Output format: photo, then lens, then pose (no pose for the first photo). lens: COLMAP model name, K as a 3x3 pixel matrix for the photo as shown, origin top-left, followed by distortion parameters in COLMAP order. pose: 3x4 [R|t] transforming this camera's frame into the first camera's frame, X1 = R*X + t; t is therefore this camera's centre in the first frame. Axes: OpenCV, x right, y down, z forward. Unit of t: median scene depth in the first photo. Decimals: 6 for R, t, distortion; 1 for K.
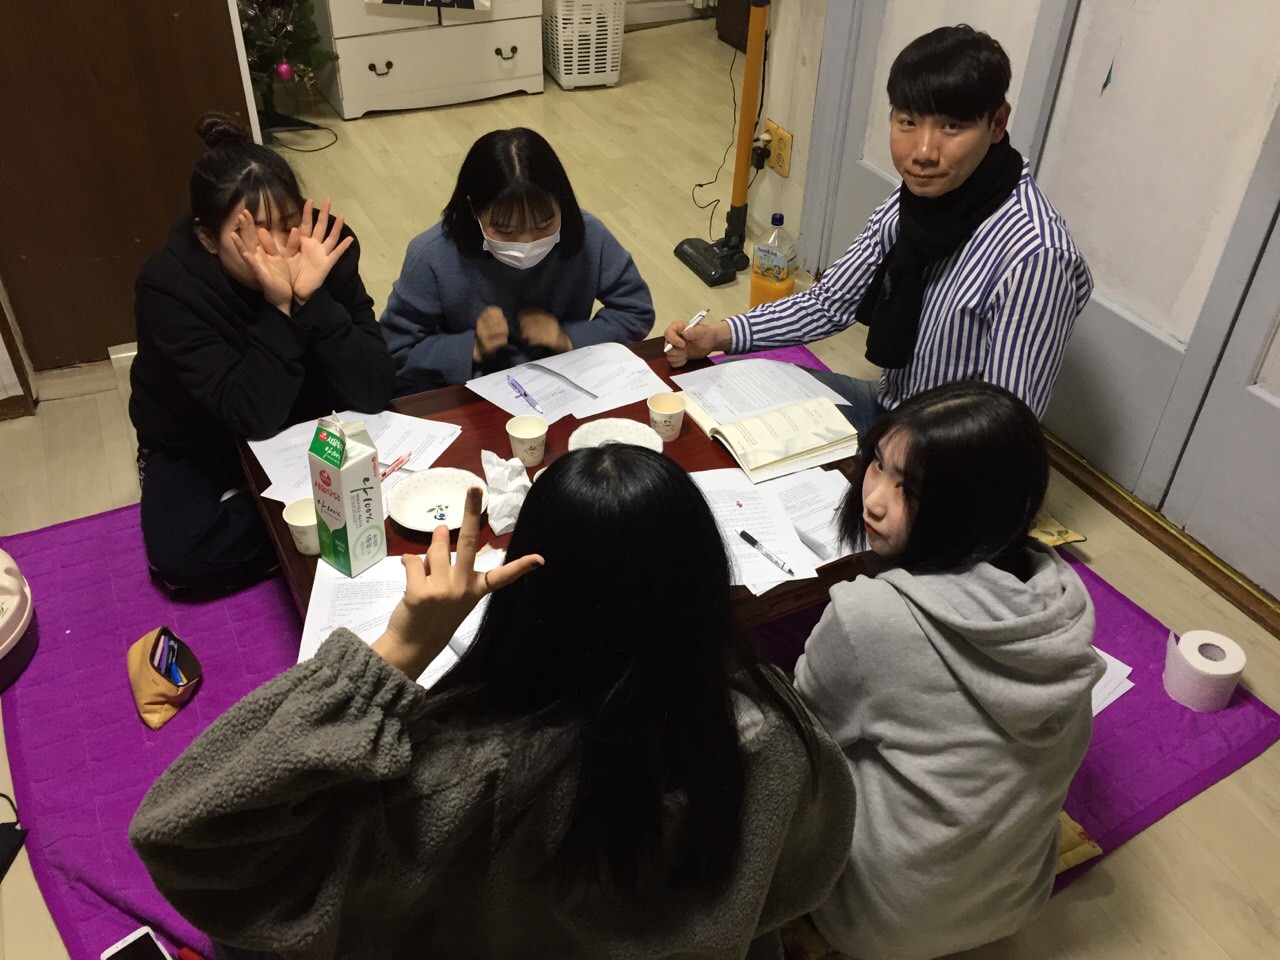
lens RADIAL K [[1094.4, 0, 640.0], [0, 1094.4, 480.0], [0, 0, 1]] dist [0.091863, -0.127403]
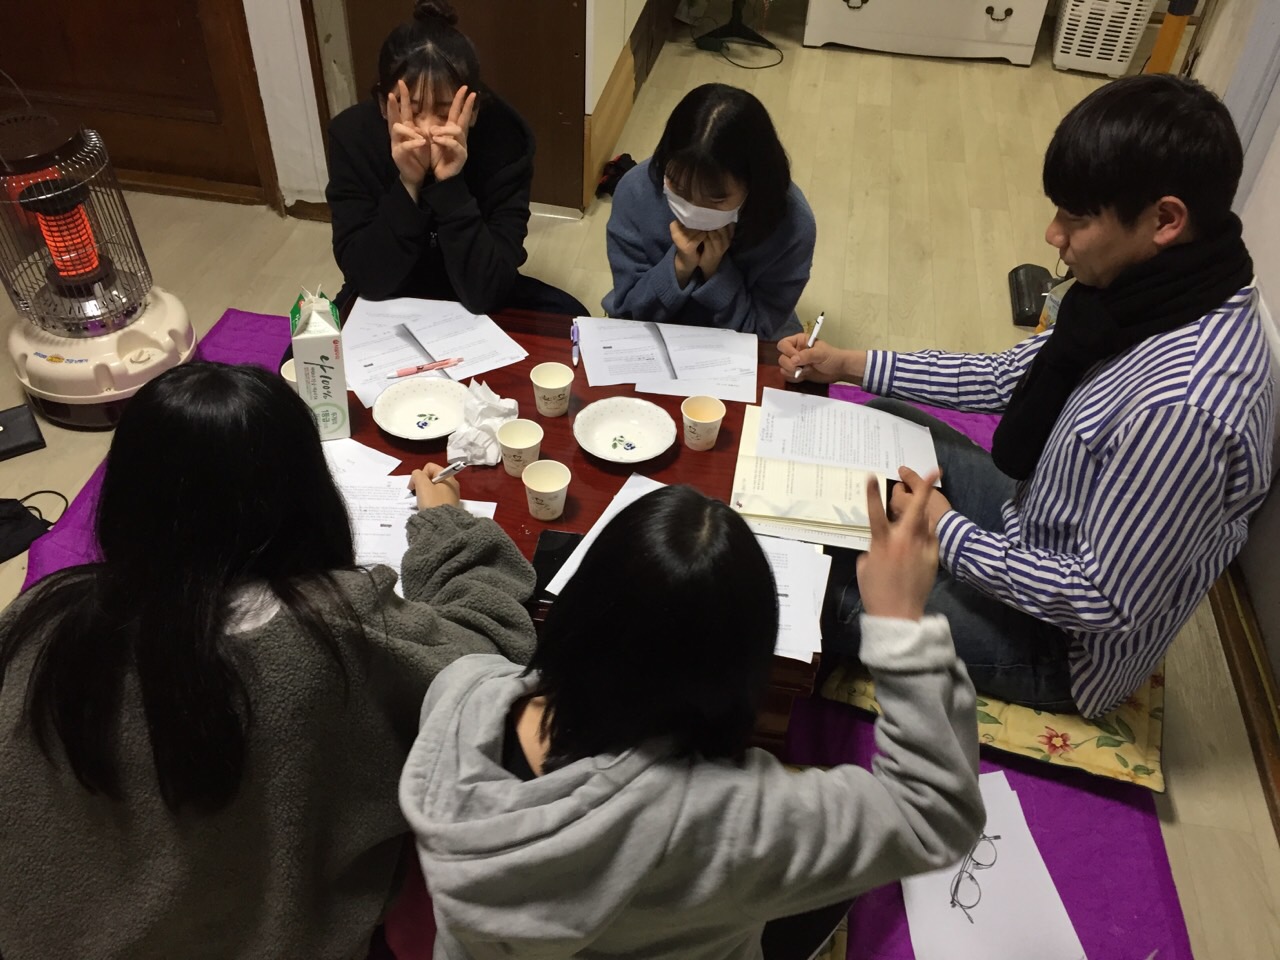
lens RADIAL K [[1083.6, 0, 640.0], [0, 1083.6, 480.0], [0, 0, 1]] dist [0.064328, -0.121192]
pose [[0.800660, 0.401991, -0.444237, 0.352157], [-0.374497, 0.914578, 0.152638, -0.116741], [0.467649, 0.044154, 0.882811, 0.167994]]
